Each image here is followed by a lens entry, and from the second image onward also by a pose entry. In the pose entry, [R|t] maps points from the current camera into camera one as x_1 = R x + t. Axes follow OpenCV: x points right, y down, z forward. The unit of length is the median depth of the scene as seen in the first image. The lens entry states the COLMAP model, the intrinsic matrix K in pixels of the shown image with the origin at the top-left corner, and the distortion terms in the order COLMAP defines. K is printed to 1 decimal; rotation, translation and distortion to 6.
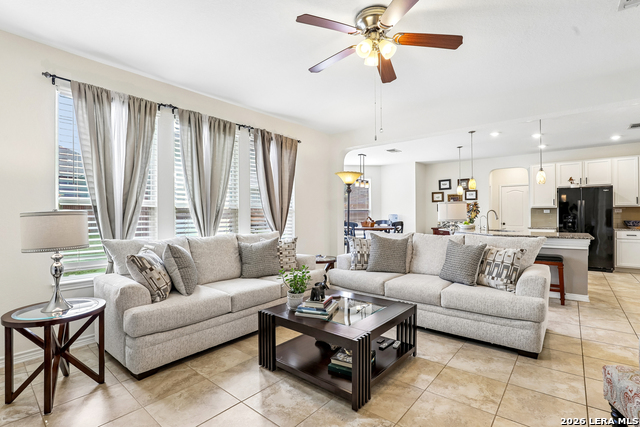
lens RADIAL K [[304.8, 0, 323.2], [0, 304.8, 213.3], [0, 0, 1]] dist [-0.010677, 0.000813]
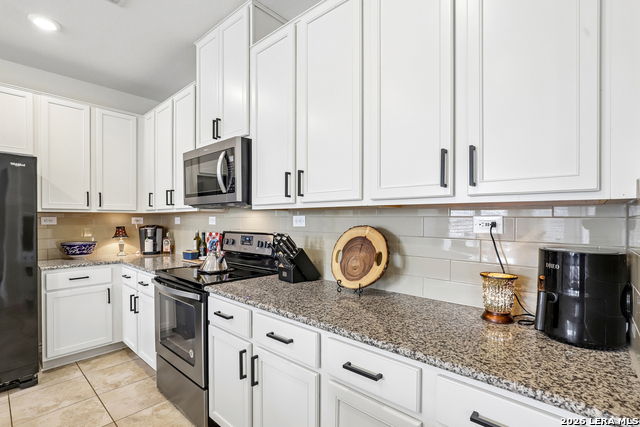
lens RADIAL K [[304.8, 0, 313.0], [0, 304.8, 223.5], [0, 0, 1]] dist [-0.010677, 0.000813]
pose [[0.063530, -0.007096, 0.997955, 0.598507], [-0.004873, 0.999961, 0.007421, -0.010361], [-0.997968, -0.005335, 0.063493, 0.626359]]
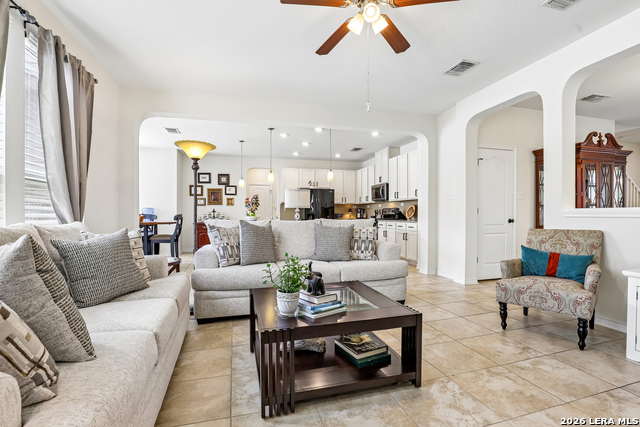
lens RADIAL K [[304.8, 0, 320.7], [0, 304.8, 214.5], [0, 0, 1]] dist [-0.010677, 0.000813]
pose [[0.561304, 0.002756, 0.827605, -0.285040], [-0.001062, 0.999996, -0.002610, 0.035252], [-0.827609, 0.000586, 0.561305, 0.236617]]
